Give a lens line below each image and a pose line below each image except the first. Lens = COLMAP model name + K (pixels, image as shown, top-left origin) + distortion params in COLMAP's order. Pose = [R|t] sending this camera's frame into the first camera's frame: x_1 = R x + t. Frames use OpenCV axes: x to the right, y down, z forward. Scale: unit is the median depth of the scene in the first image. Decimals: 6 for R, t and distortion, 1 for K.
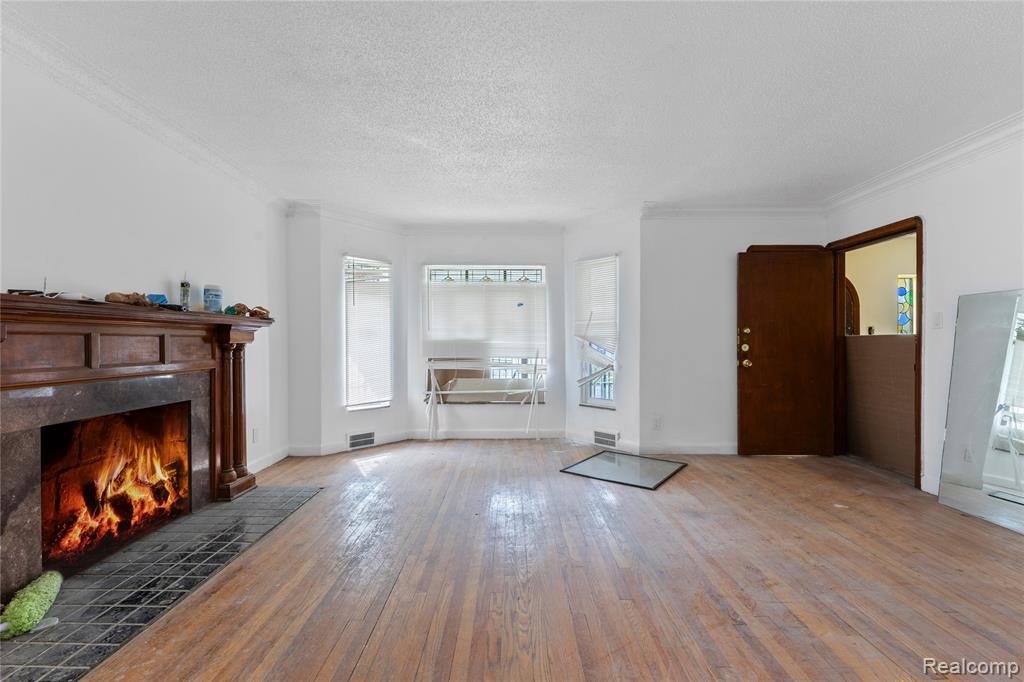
lens RADIAL K [[444.7, 0, 514.2], [0, 444.7, 342.3], [0, 0, 1]] dist [0.033303, 0.001026]
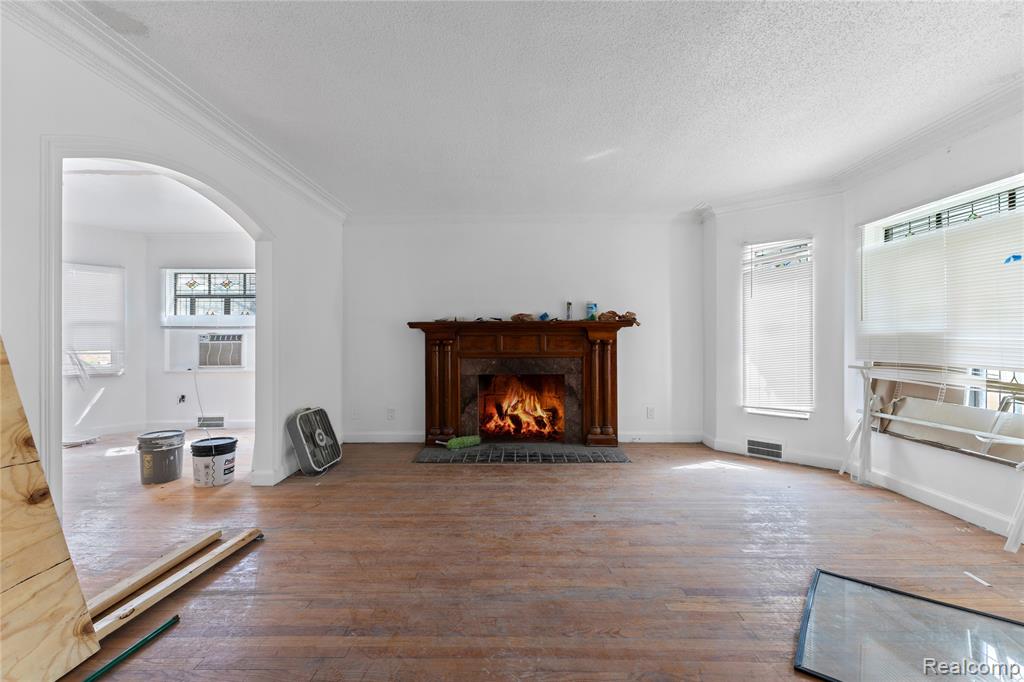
lens RADIAL K [[444.7, 0, 516.1], [0, 444.7, 335.9], [0, 0, 1]] dist [0.033303, 0.001026]
pose [[-0.020424, -0.006335, -0.999771, 0.968297], [0.005420, 0.999965, -0.006447, -0.002111], [0.999777, -0.005551, -0.020389, 0.918710]]
